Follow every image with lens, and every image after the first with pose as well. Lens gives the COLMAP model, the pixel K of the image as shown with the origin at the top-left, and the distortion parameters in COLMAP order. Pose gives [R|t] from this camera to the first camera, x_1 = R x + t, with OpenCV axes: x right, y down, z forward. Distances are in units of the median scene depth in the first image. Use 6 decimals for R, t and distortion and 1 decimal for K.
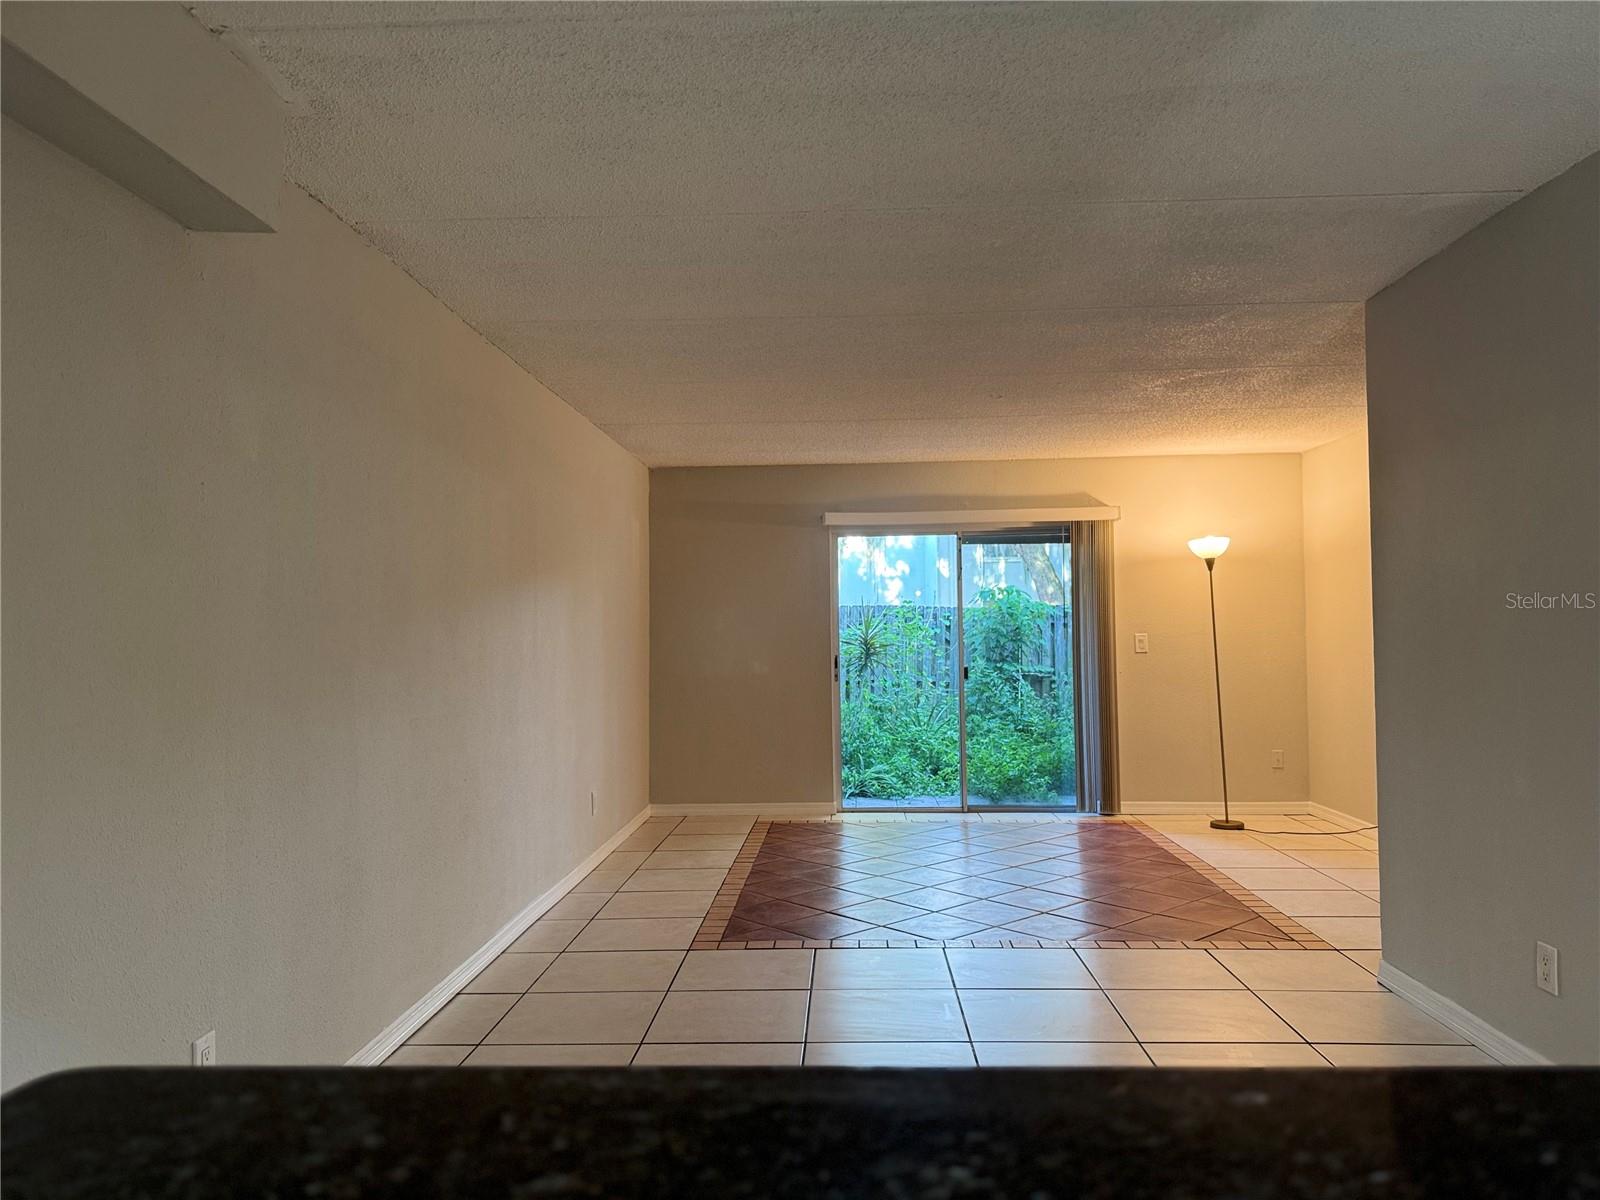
lens RADIAL K [[1106.0, 0, 800.0], [0, 1106.0, 600.0], [0, 0, 1]] dist [0.164389, -0.342173]
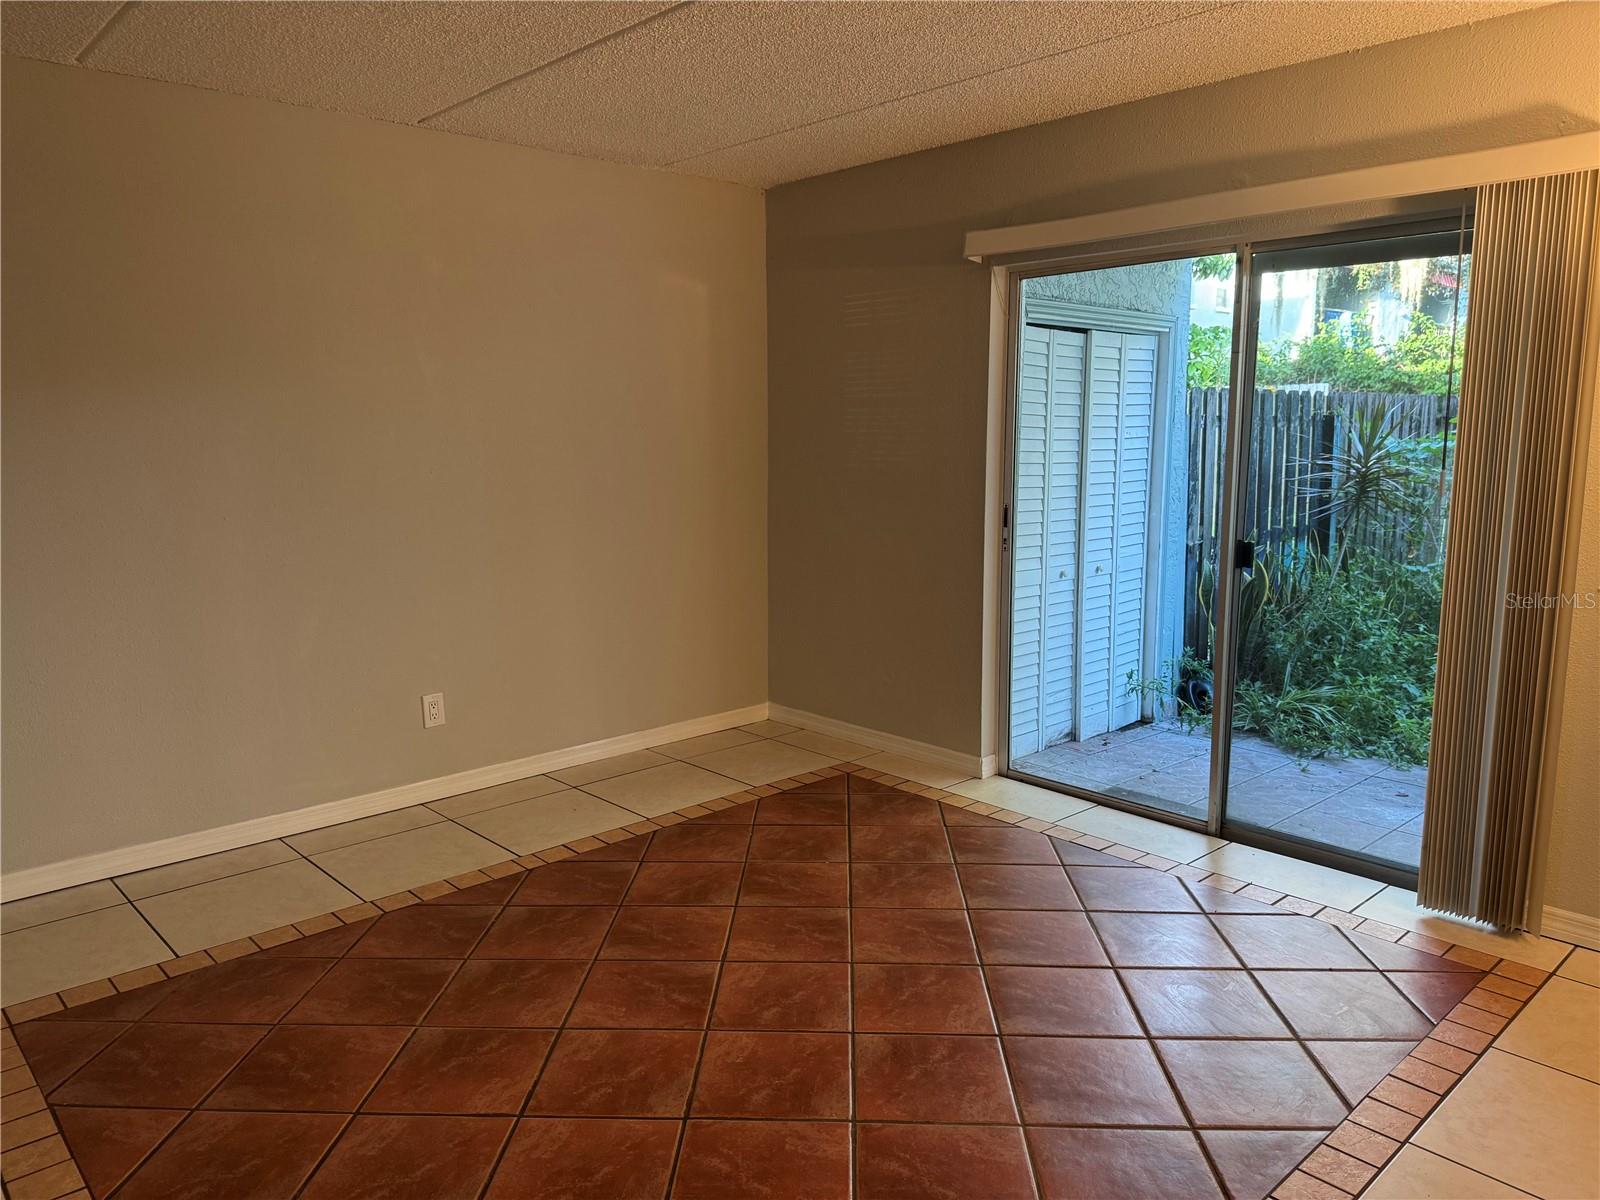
lens RADIAL K [[1115.8, 0, 800.0], [0, 1115.8, 600.0], [0, 0, 1]] dist [0.071936, -0.131117]
pose [[0.710966, 0.118509, -0.693169, 0.353616], [0.017979, 0.982312, 0.186384, -0.008182], [0.702997, -0.144975, 0.696260, 0.539072]]
